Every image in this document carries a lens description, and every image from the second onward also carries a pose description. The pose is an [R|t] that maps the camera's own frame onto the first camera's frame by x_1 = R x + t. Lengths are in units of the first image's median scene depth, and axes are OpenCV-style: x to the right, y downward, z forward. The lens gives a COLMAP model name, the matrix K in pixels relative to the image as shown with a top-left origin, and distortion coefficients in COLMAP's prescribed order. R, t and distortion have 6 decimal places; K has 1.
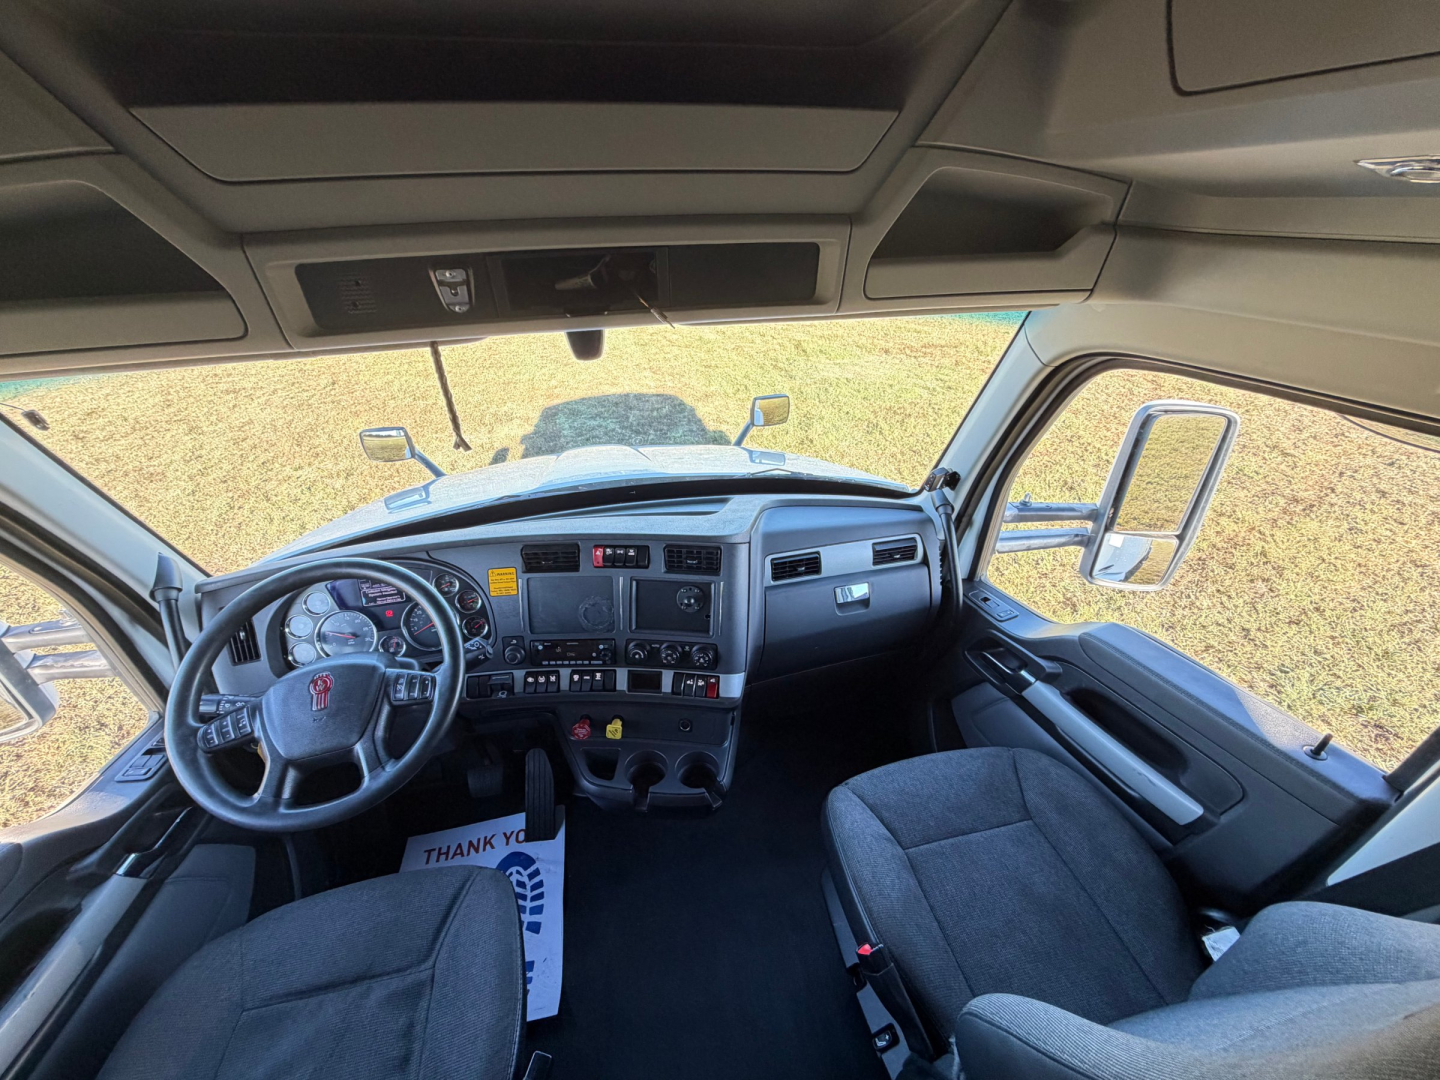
lens RADIAL K [[569.9, 0, 720.0], [0, 569.9, 540.0], [0, 0, 1]] dist [-0.000369, 0.000229]
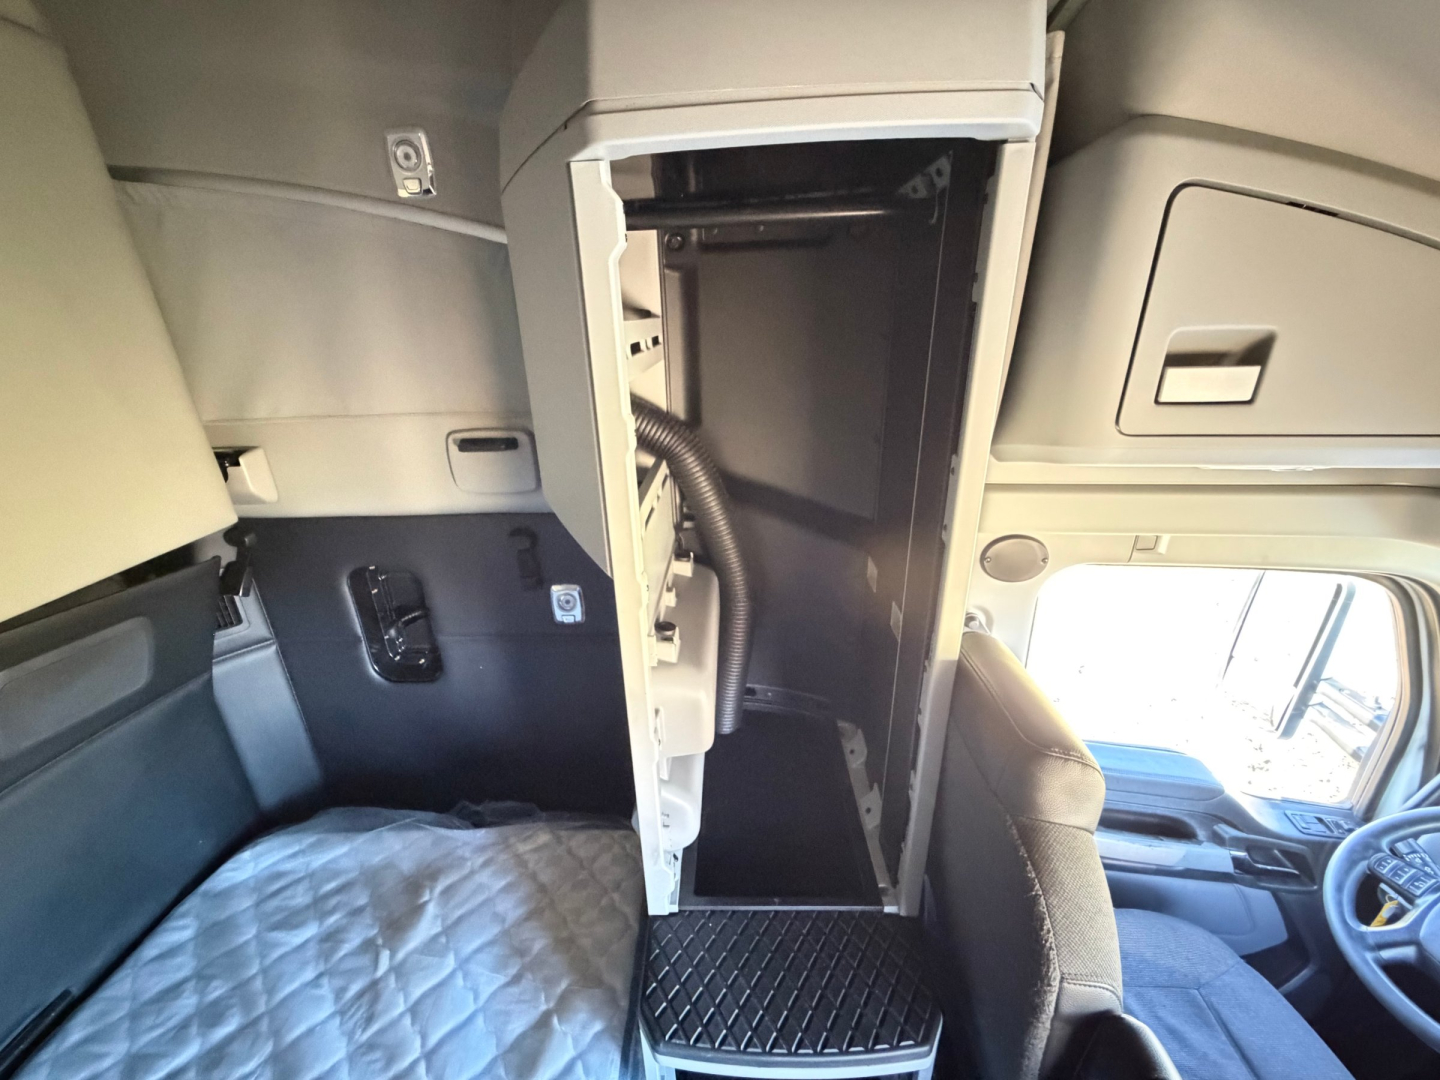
lens RADIAL K [[569.9, 0, 720.0], [0, 569.9, 540.0], [0, 0, 1]] dist [-0.000369, 0.000229]
pose [[-0.276683, 0.376828, -0.883995, 0.217684], [-0.467812, 0.750724, 0.466438, -0.045649], [0.839404, 0.542599, -0.031428, -0.403729]]
